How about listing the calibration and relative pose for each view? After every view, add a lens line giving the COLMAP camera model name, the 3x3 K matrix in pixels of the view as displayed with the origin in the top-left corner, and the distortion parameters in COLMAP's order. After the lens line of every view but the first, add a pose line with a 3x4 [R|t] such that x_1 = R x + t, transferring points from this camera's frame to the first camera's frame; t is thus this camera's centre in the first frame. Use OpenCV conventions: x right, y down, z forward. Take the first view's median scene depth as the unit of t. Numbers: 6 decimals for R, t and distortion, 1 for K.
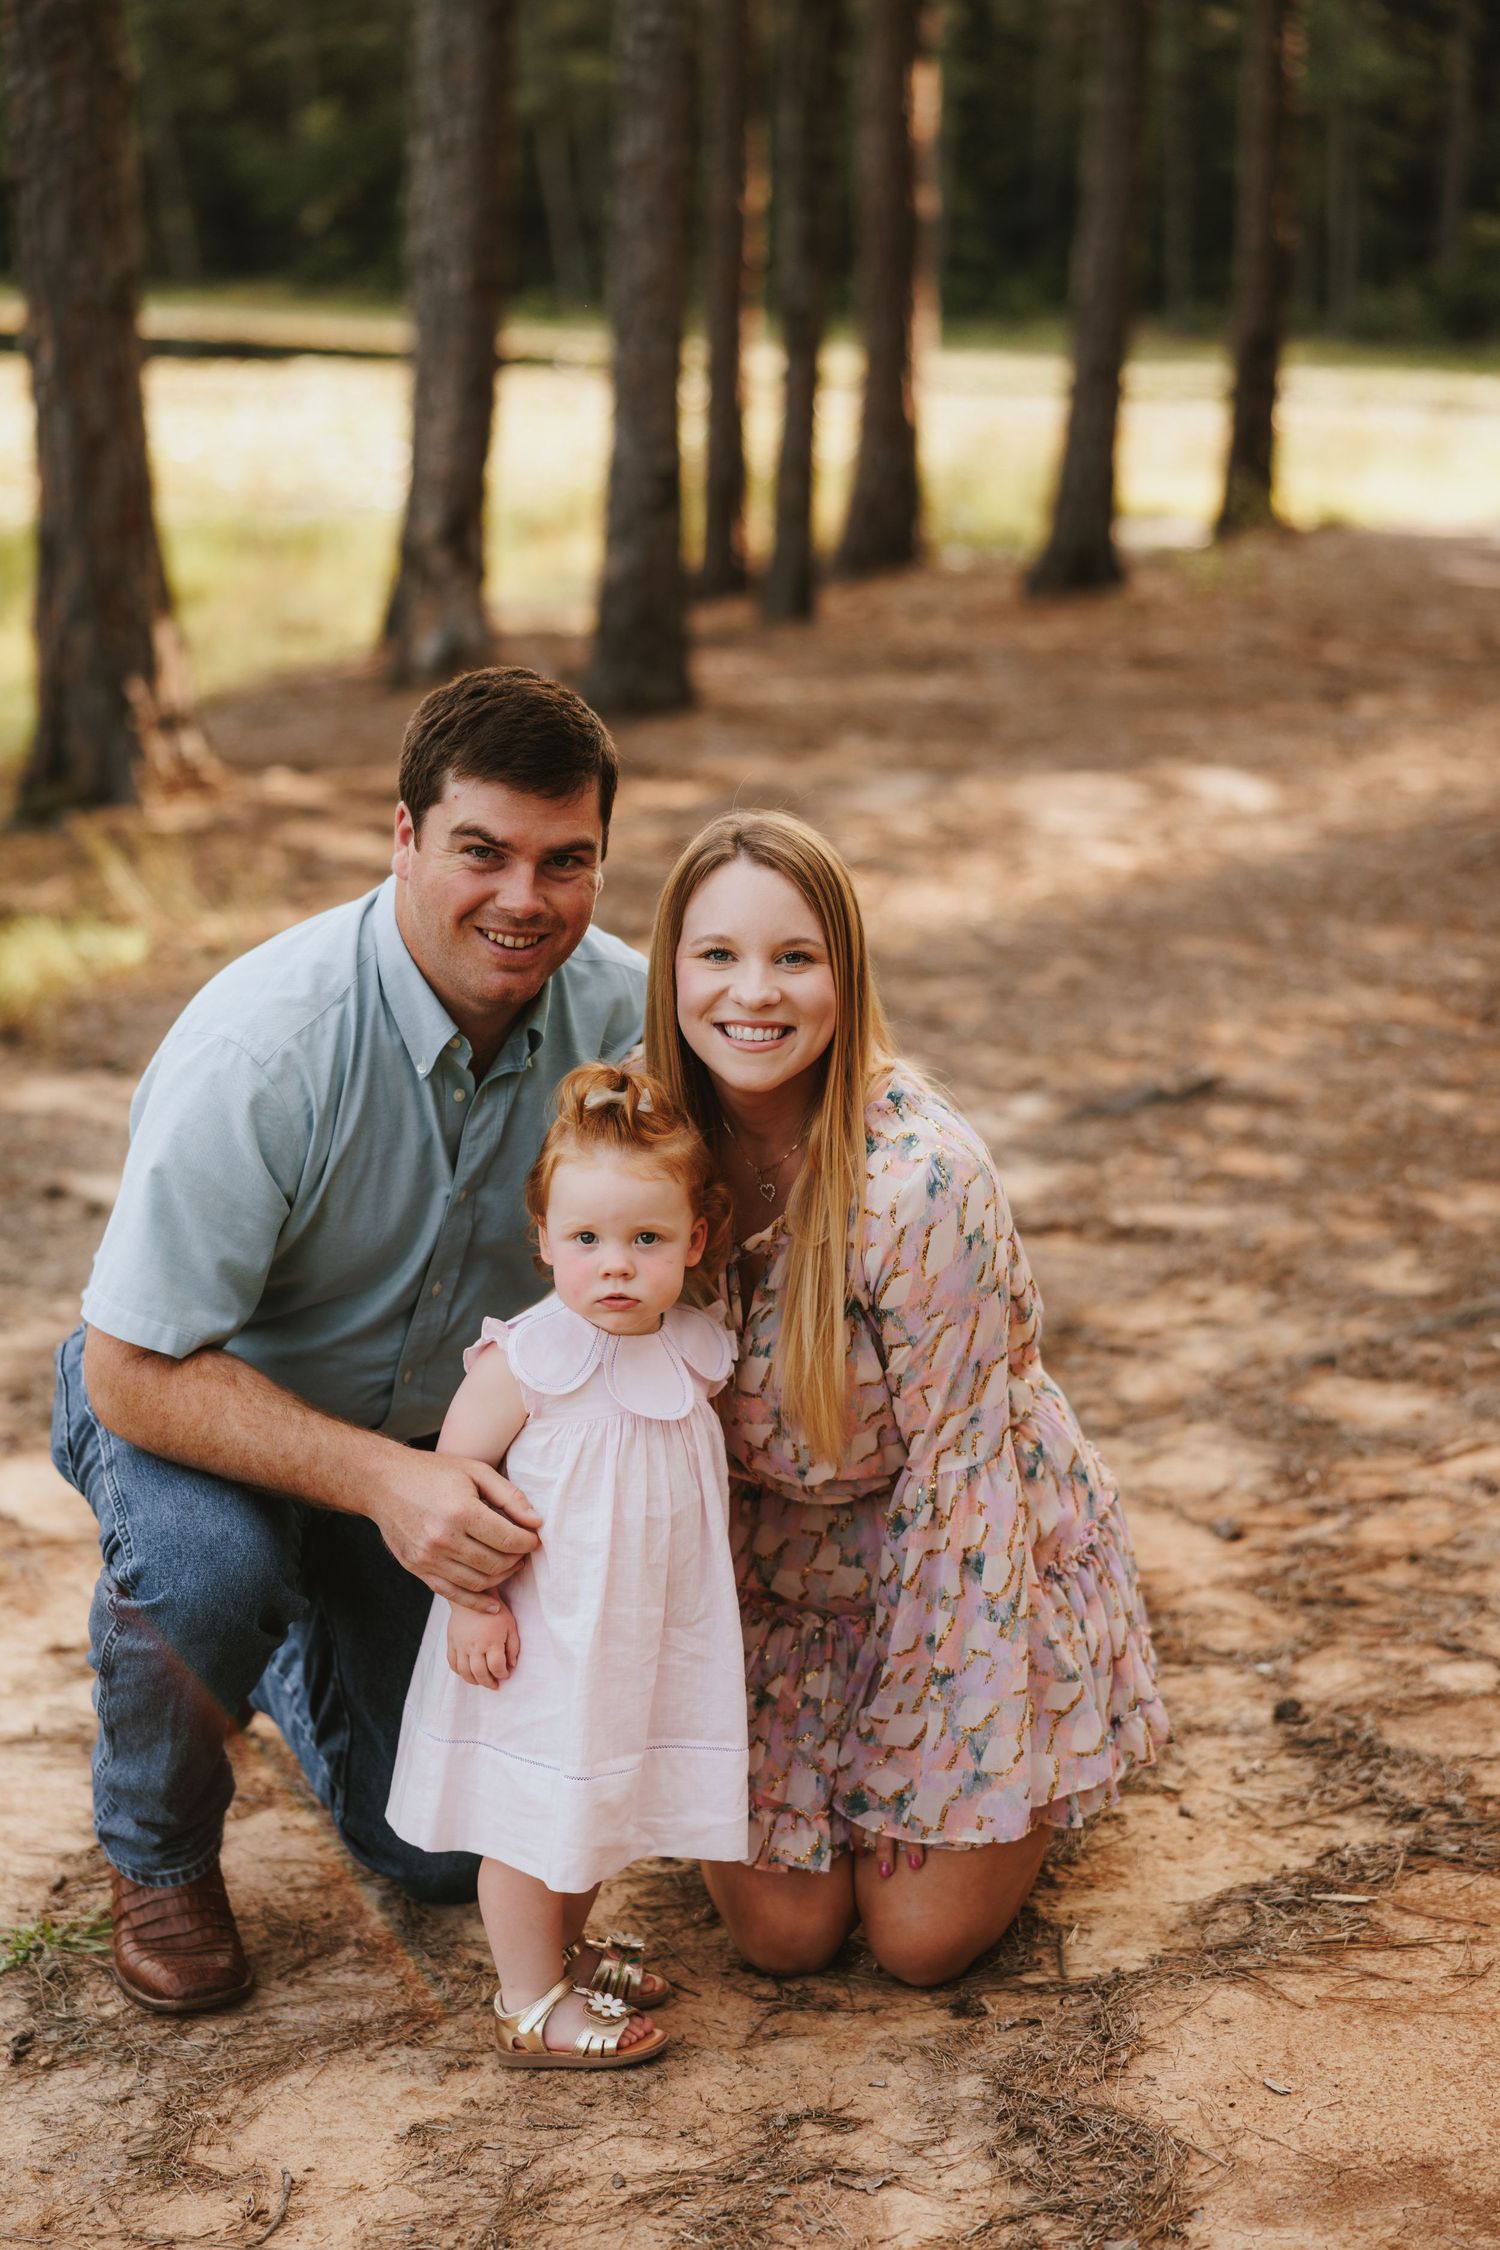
lens RADIAL K [[4099.7, 0, 741.7], [0, 4099.7, 1075.9], [0, 0, 1]] dist [0.036754, -0.179403]
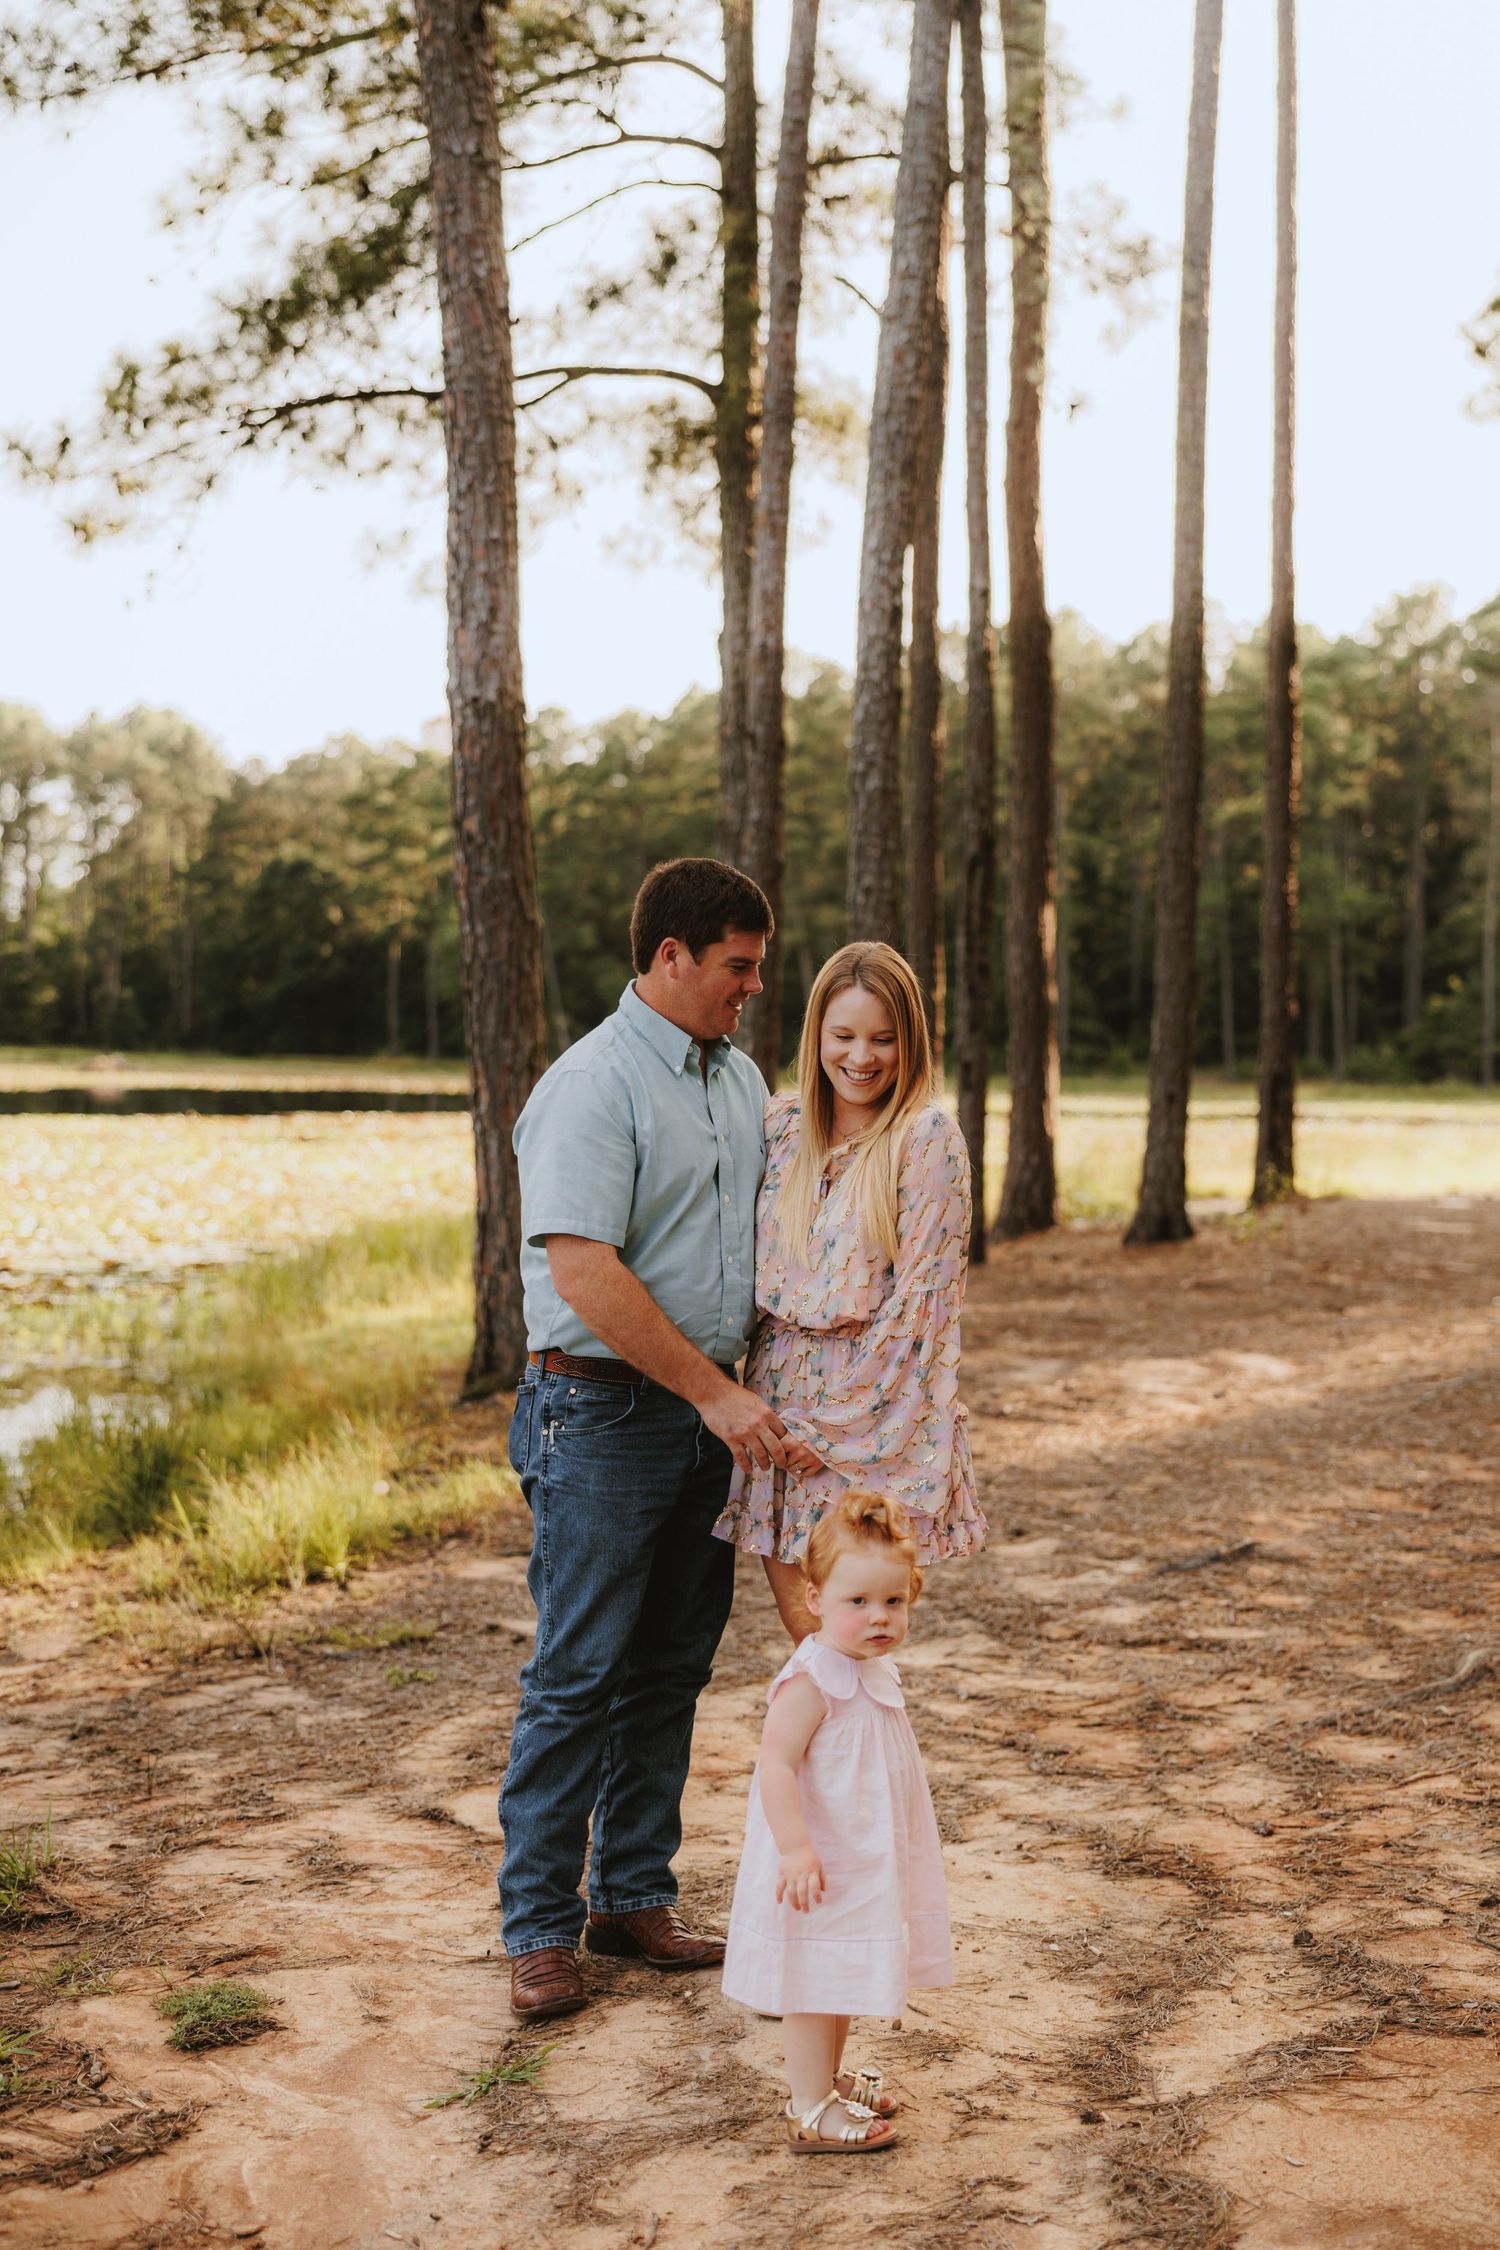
lens RADIAL K [[2781.9, 0, 750.0], [0, 2781.9, 1125.0], [0, 0, 1]] dist [0.016418, 0.010772]
pose [[0.997522, -0.022484, -0.066672, 0.004280], [0.011191, 0.986207, -0.165140, 0.027254], [0.069465, 0.163985, 0.984014, -0.088639]]
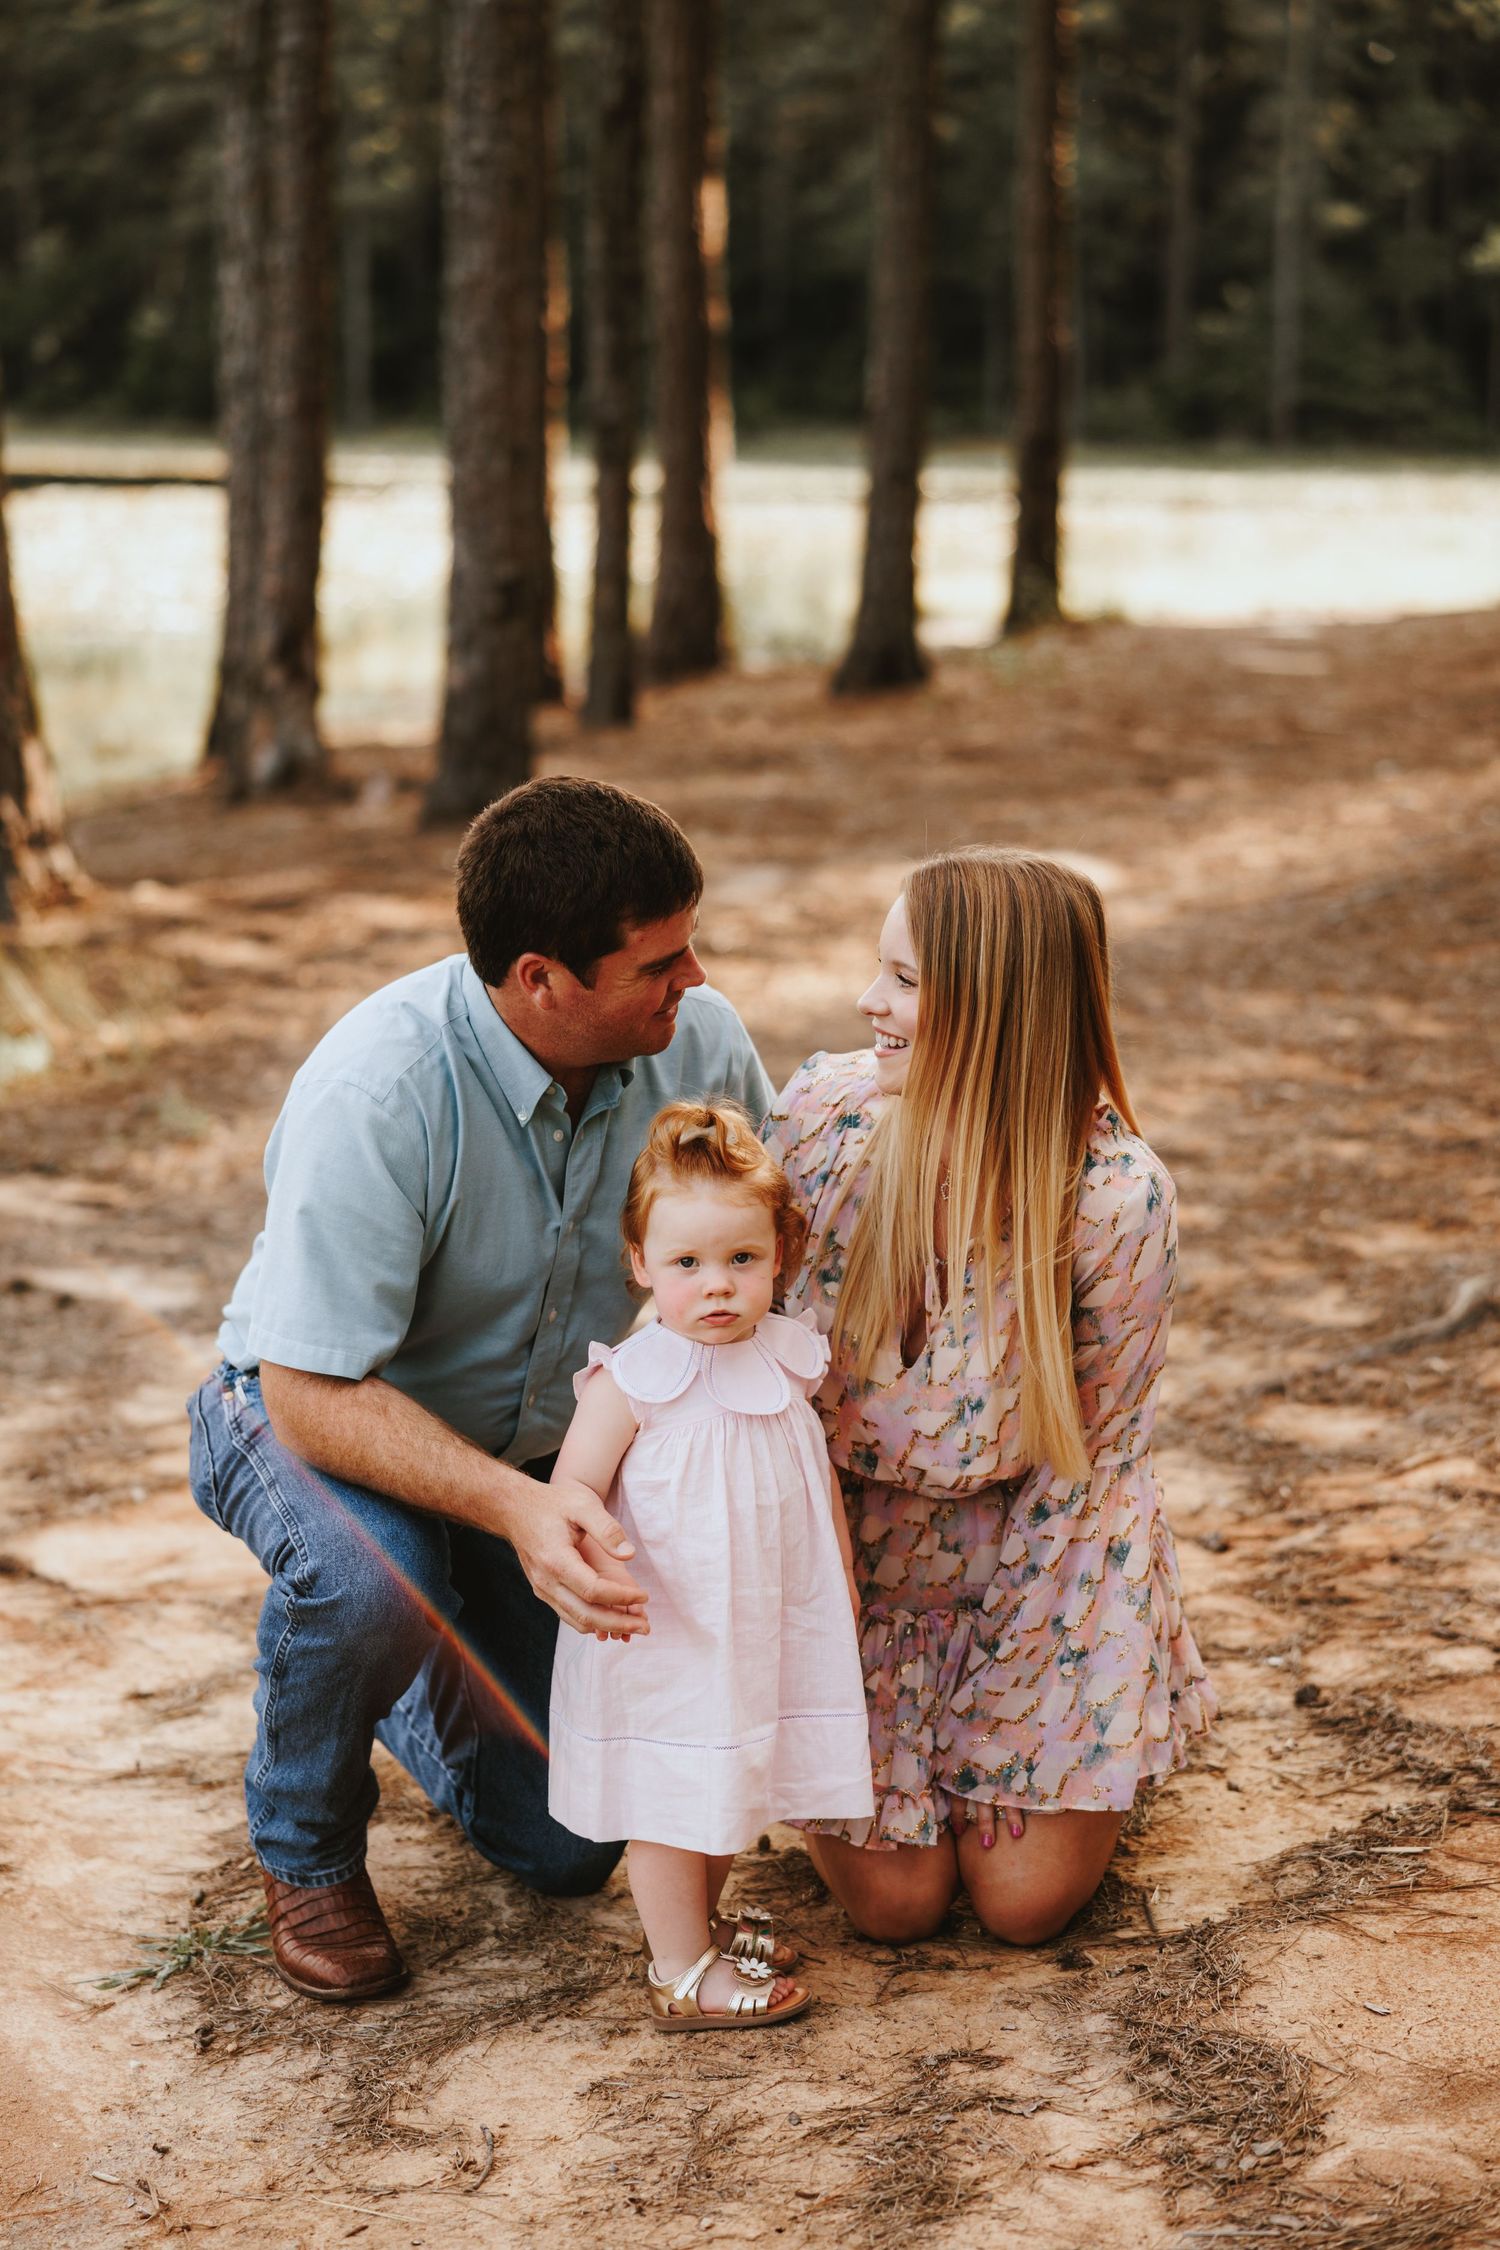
lens RADIAL K [[4099.7, 0, 741.7], [0, 4099.7, 1075.9], [0, 0, 1]] dist [0.036754, -0.179403]
pose [[0.997711, -0.034964, 0.057889, -0.077455], [0.036504, 0.999001, -0.025767, 0.015301], [-0.056930, 0.027821, 0.997990, -0.077991]]
